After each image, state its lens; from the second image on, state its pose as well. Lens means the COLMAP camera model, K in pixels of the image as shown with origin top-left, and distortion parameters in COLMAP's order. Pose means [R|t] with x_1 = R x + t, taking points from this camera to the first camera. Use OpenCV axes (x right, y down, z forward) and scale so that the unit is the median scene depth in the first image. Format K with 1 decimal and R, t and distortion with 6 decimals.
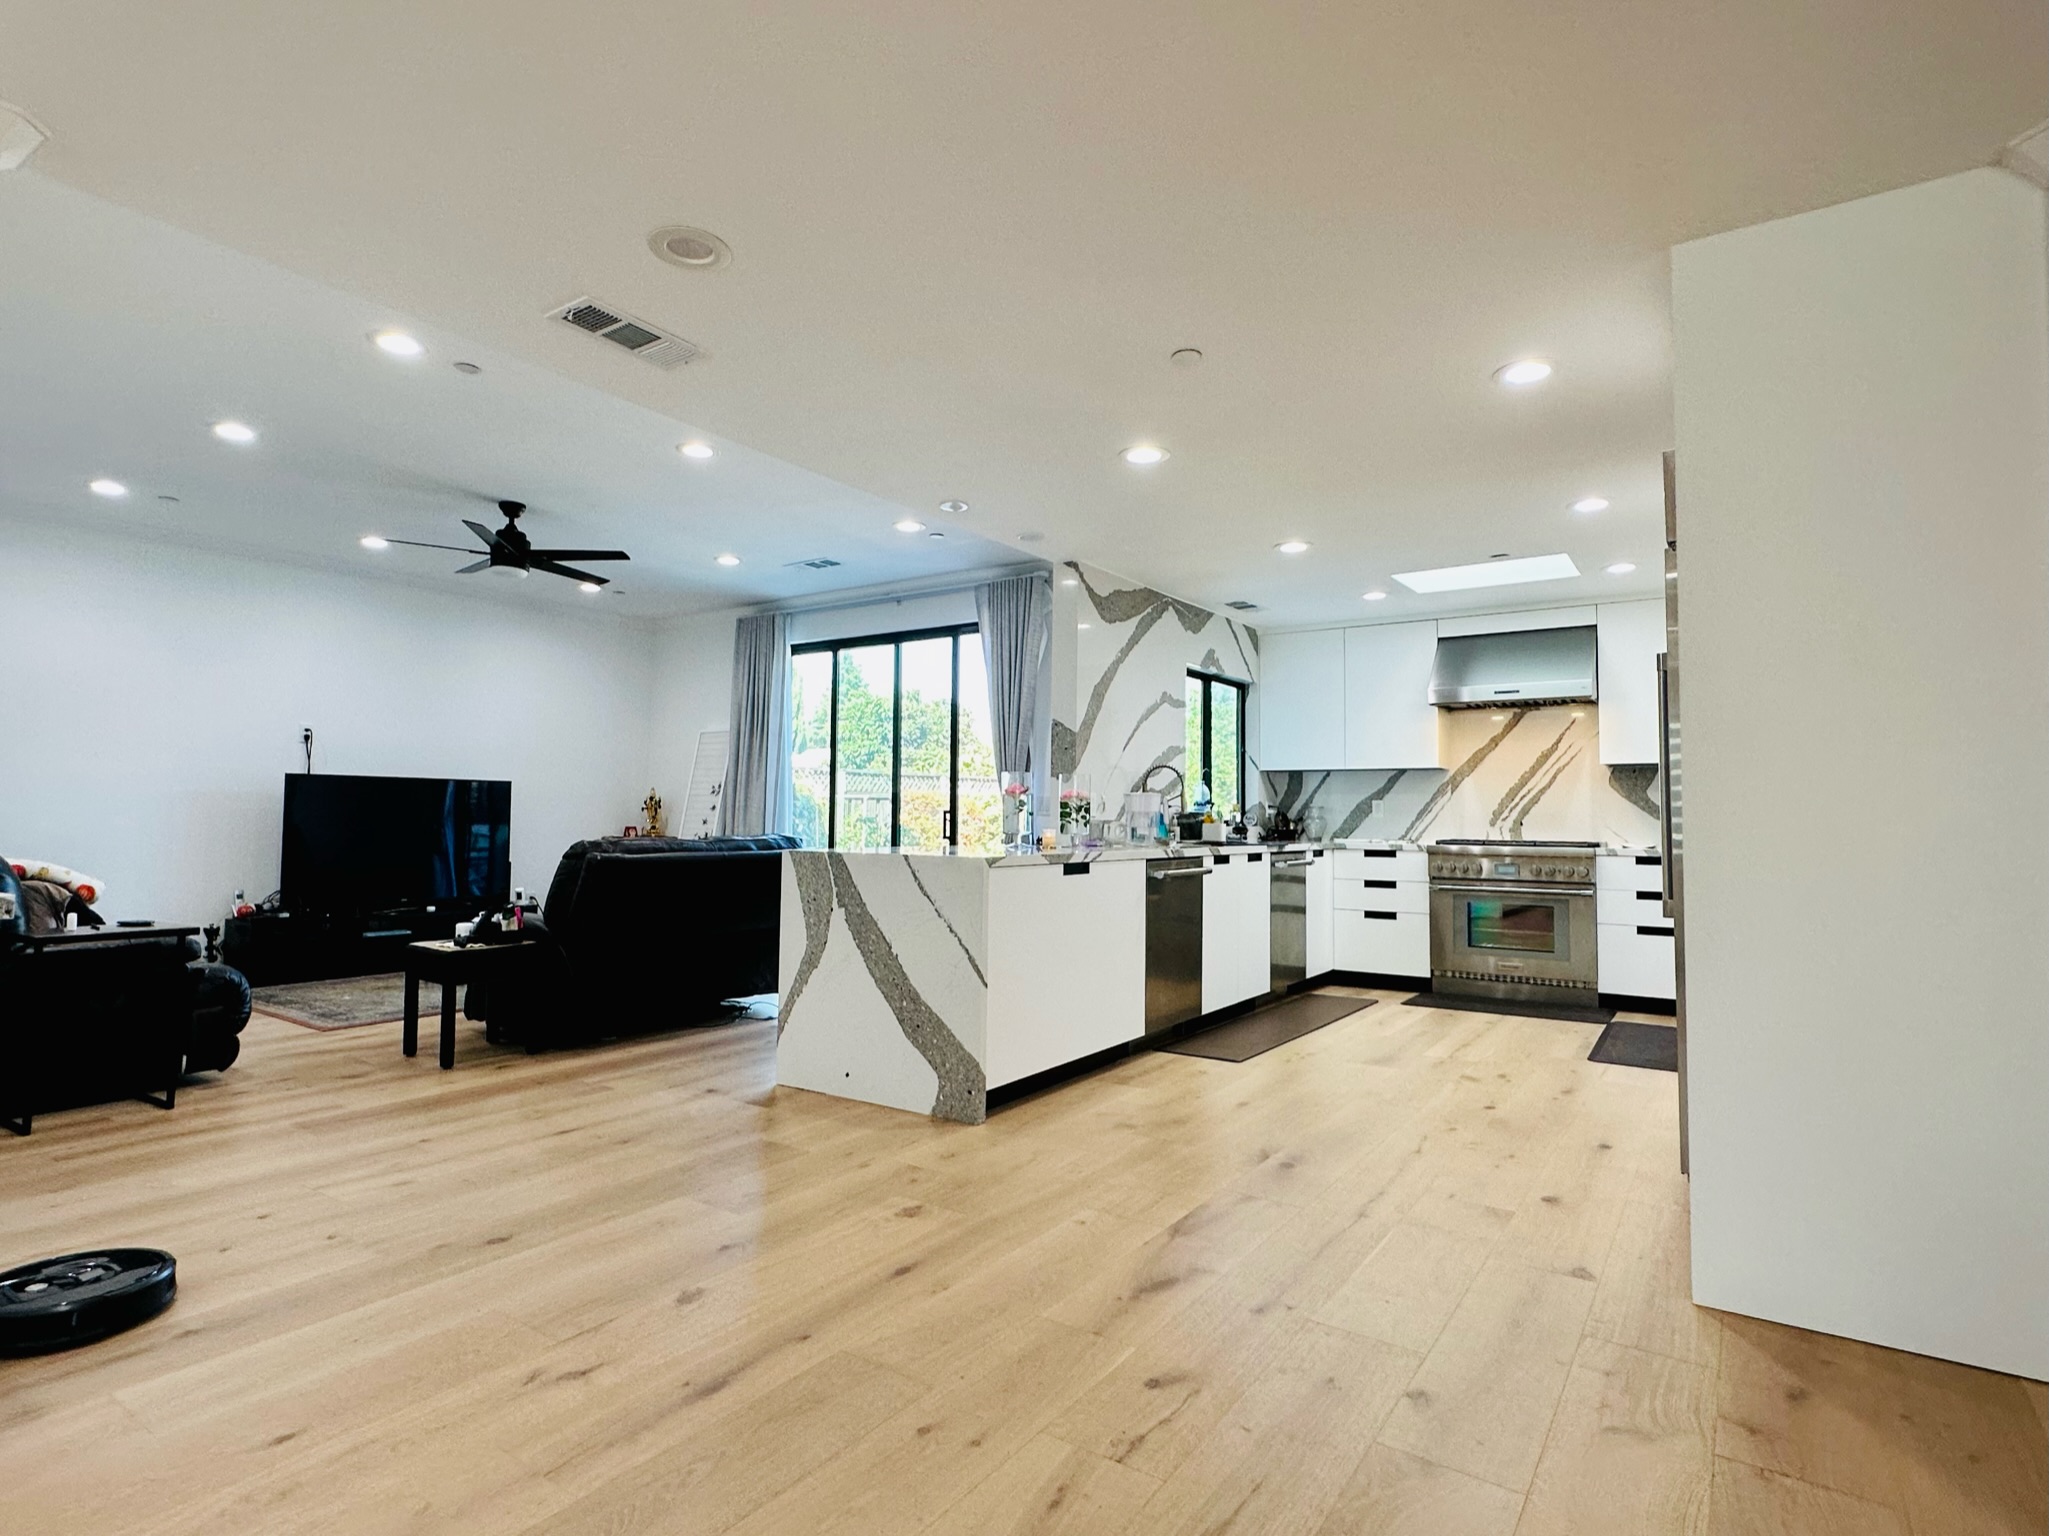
lens RADIAL K [[1058.5, 0, 1024.5], [0, 1058.5, 768.0], [0, 0, 1]] dist [-0.001528, -0.000840]
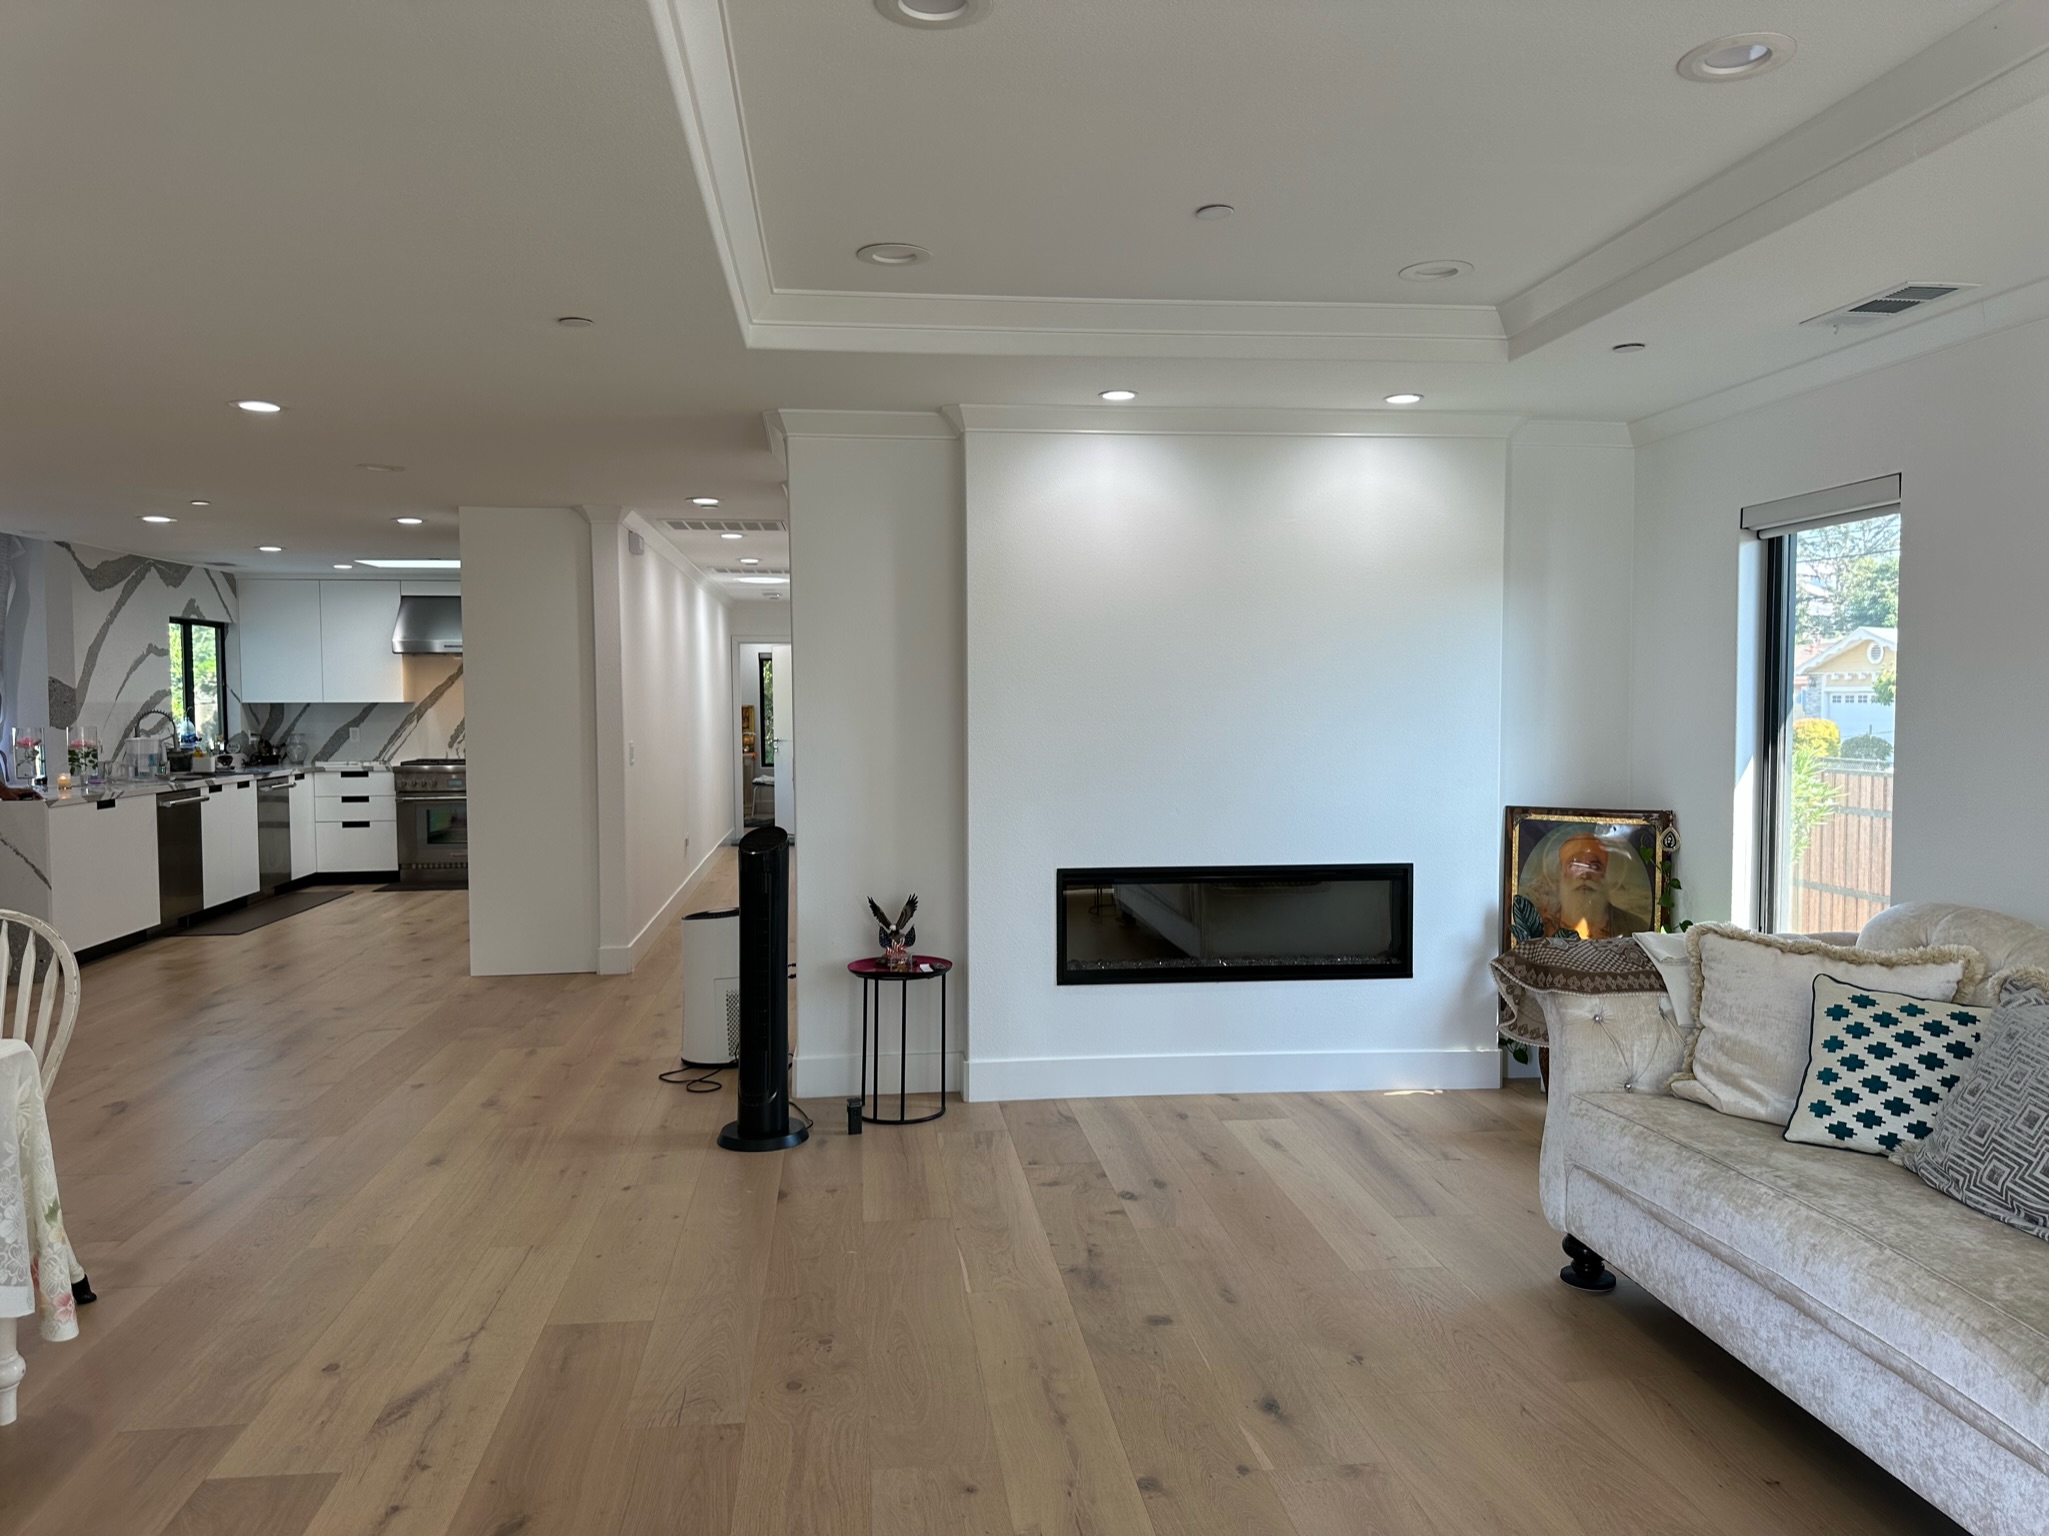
lens RADIAL K [[1459.2, 0, 1025.9], [0, 1459.2, 773.8], [0, 0, 1]] dist [0.006340, -0.004000]
pose [[0.749679, -0.047226, 0.660114, -0.206505], [-0.019591, 0.995430, 0.093464, -0.097569], [-0.661511, -0.083000, 0.745328, -0.810671]]
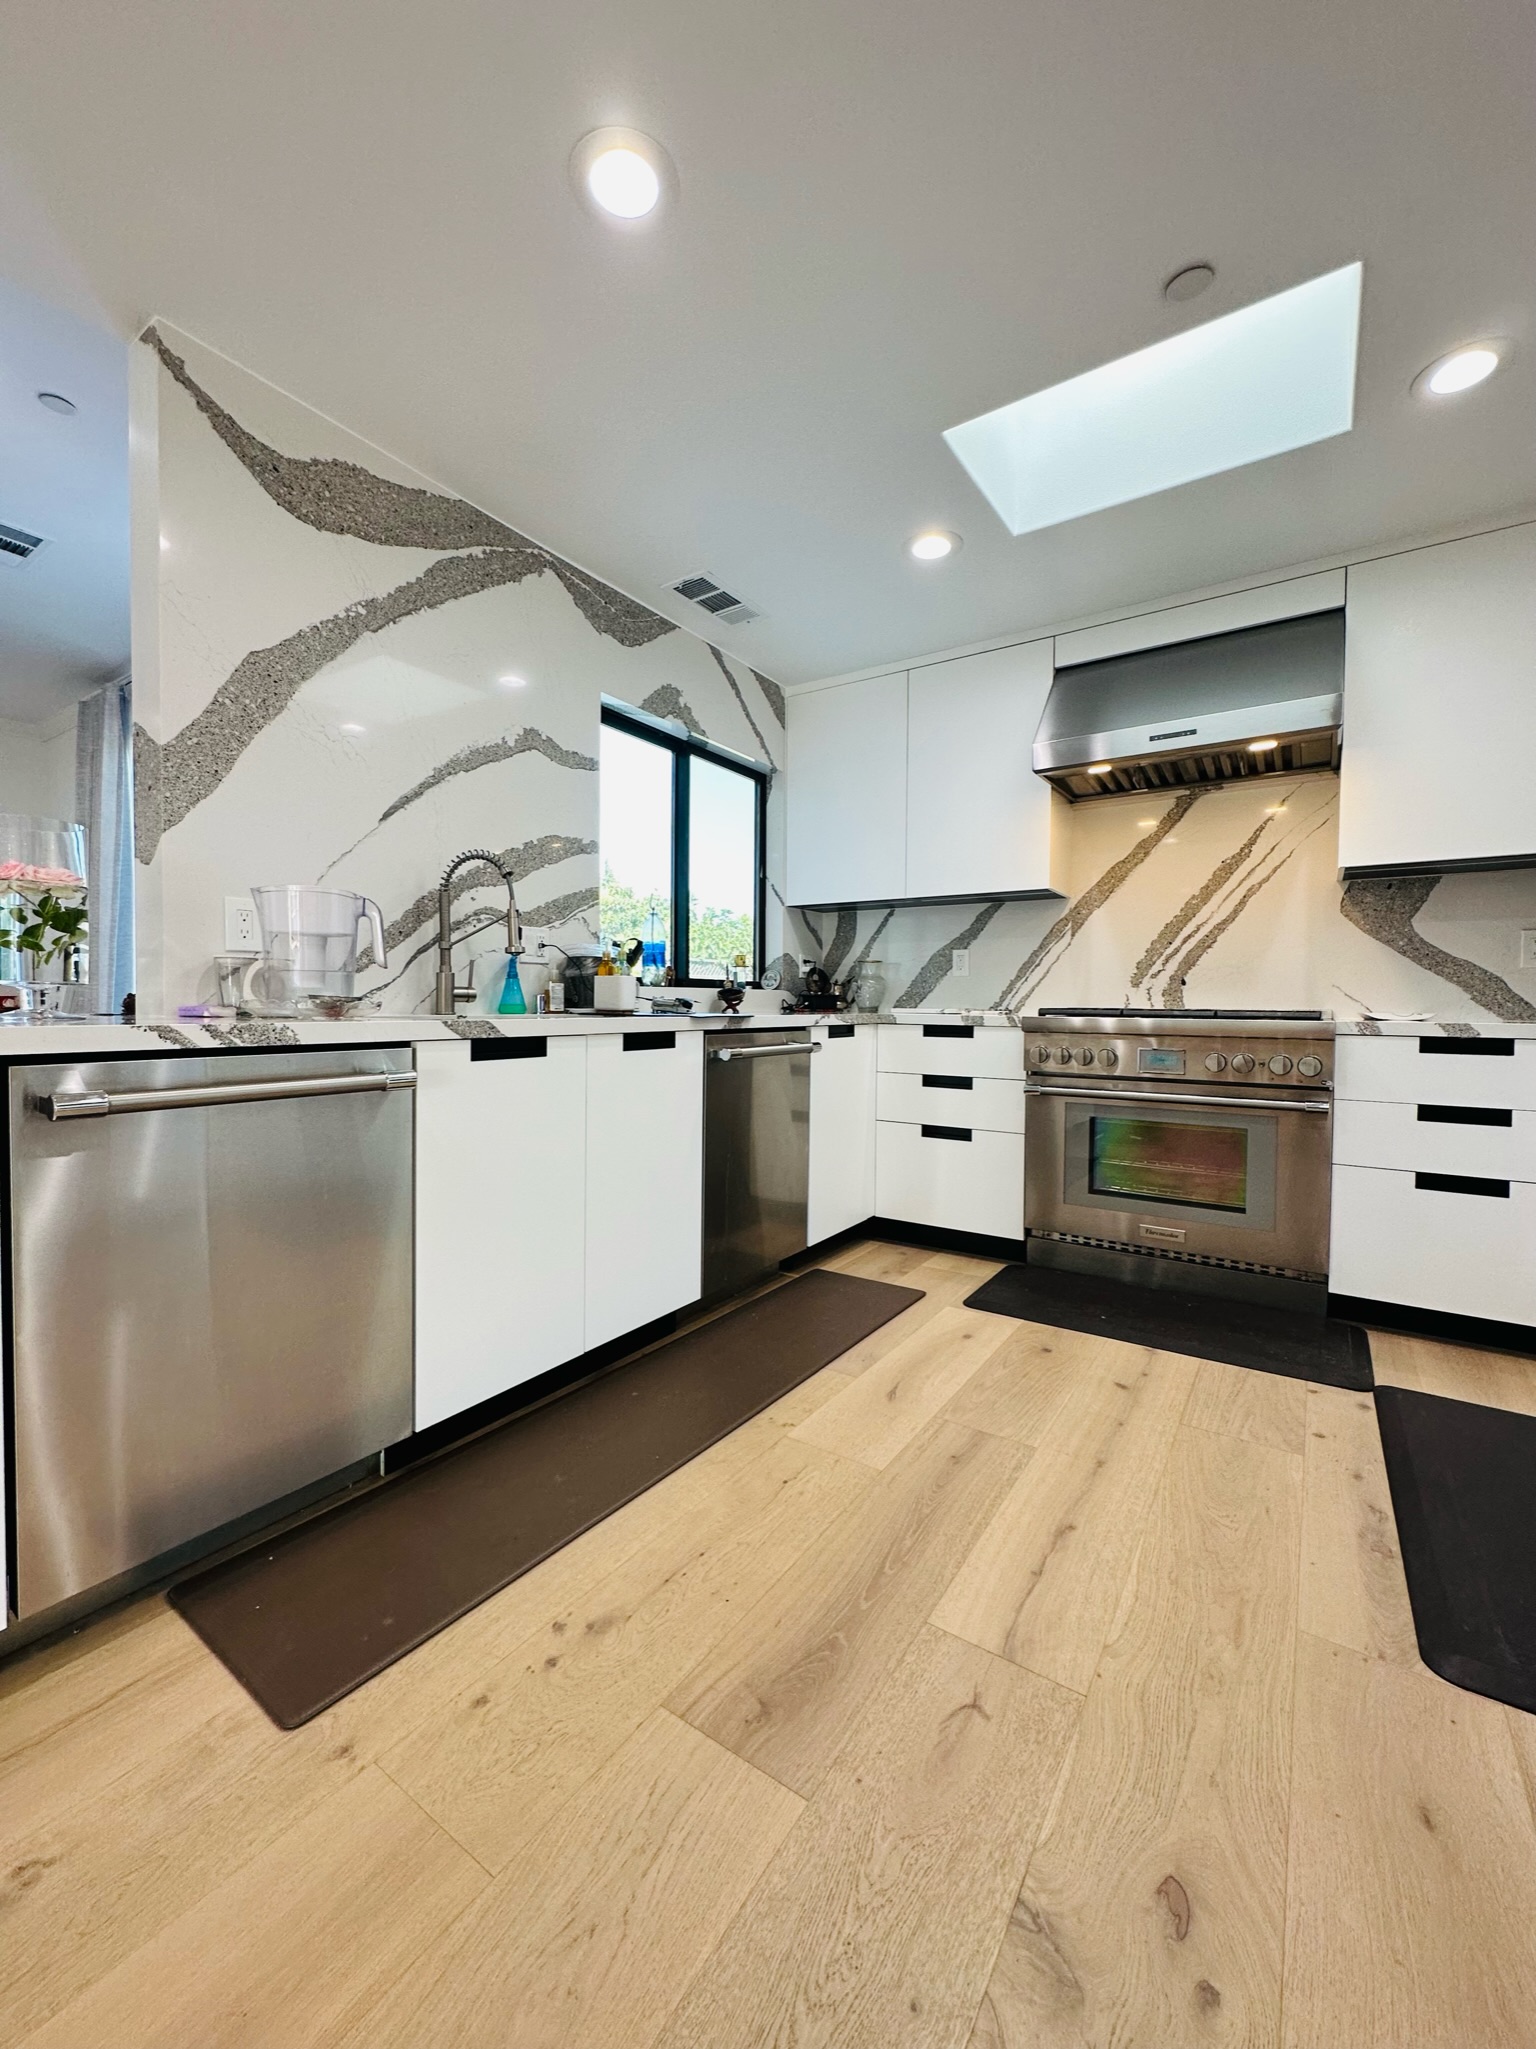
lens RADIAL K [[813.8, 0, 768.0], [0, 813.8, 1024.5], [0, 0, 1]] dist [-0.000367, 0.000141]
pose [[0.999983, -0.001519, 0.005658, 0.246659], [0.001083, 0.997082, 0.076335, 0.044562], [-0.005757, -0.076328, 0.997066, 0.576279]]
